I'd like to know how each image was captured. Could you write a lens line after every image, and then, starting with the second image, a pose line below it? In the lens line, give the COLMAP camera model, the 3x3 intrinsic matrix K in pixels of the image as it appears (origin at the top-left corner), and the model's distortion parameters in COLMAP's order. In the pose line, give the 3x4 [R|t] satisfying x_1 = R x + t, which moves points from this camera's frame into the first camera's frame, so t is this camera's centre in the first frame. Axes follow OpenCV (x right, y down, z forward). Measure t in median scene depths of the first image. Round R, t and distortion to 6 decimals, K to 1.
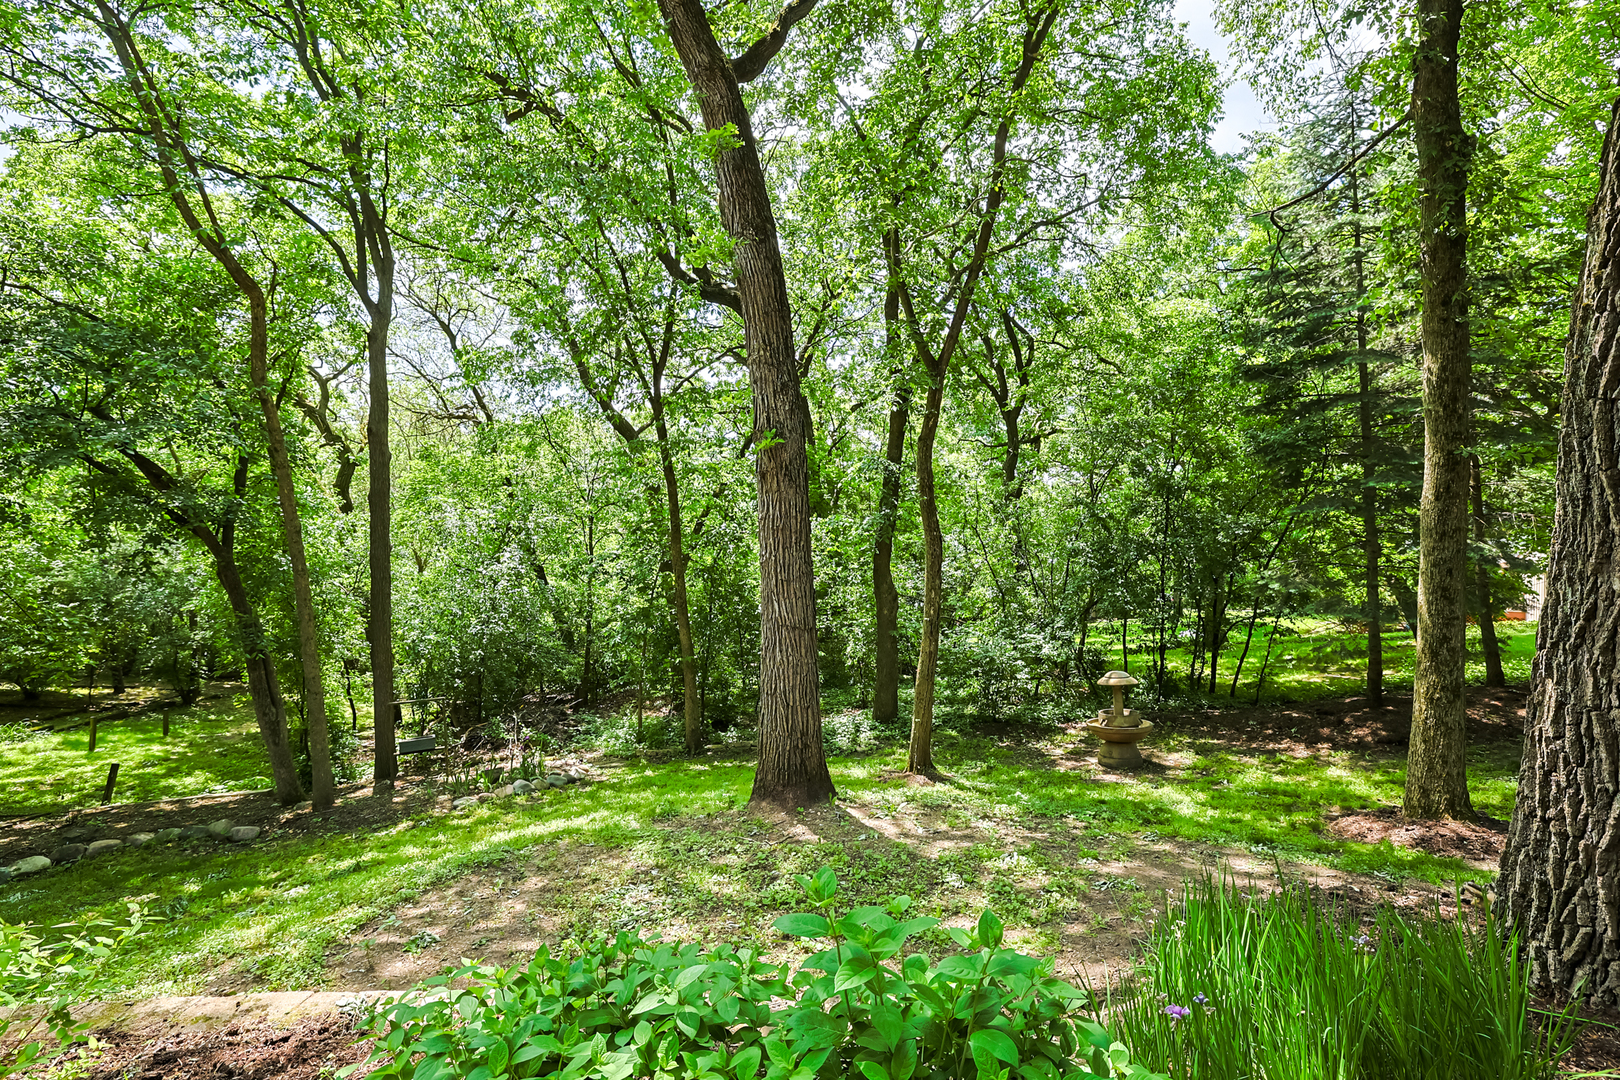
lens RADIAL K [[742.4, 0, 811.0], [0, 742.4, 533.3], [0, 0, 1]] dist [-0.030239, 0.003445]
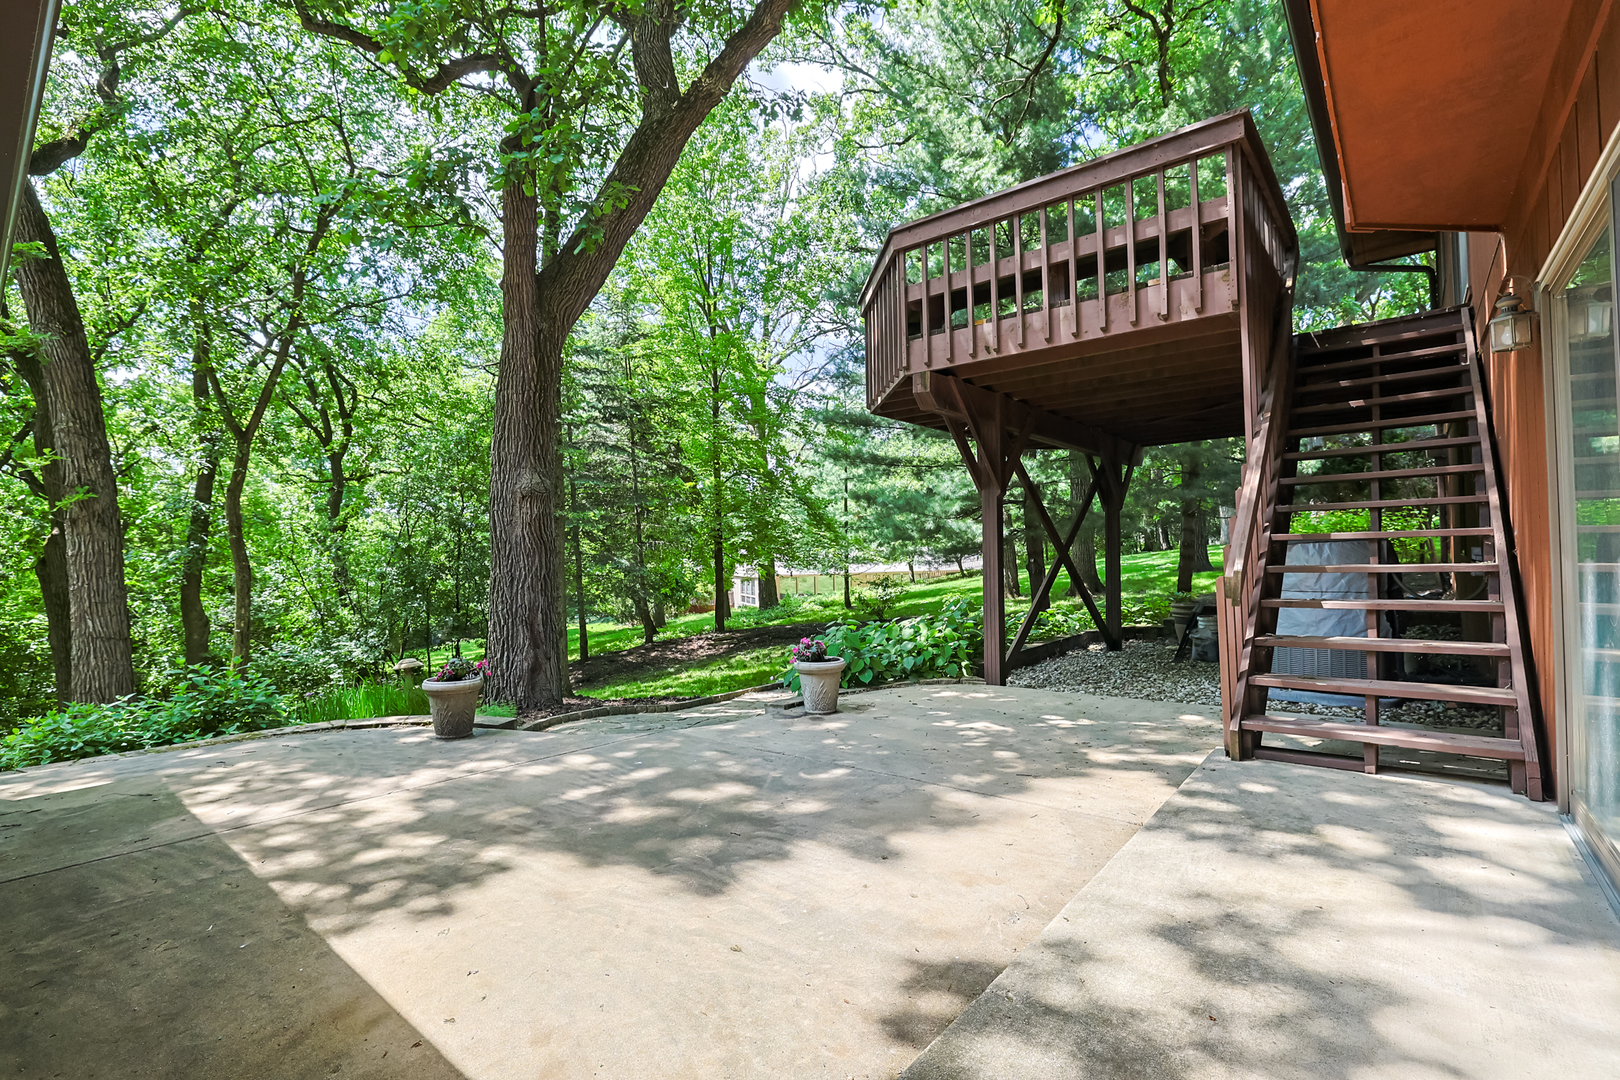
lens RADIAL K [[742.4, 0, 811.8], [0, 742.4, 532.8], [0, 0, 1]] dist [-0.030239, 0.003445]
pose [[0.690807, -0.005695, 0.723016, -0.034315], [0.031920, 0.999234, -0.022627, 0.003170], [-0.722334, 0.038709, 0.690460, -0.299104]]
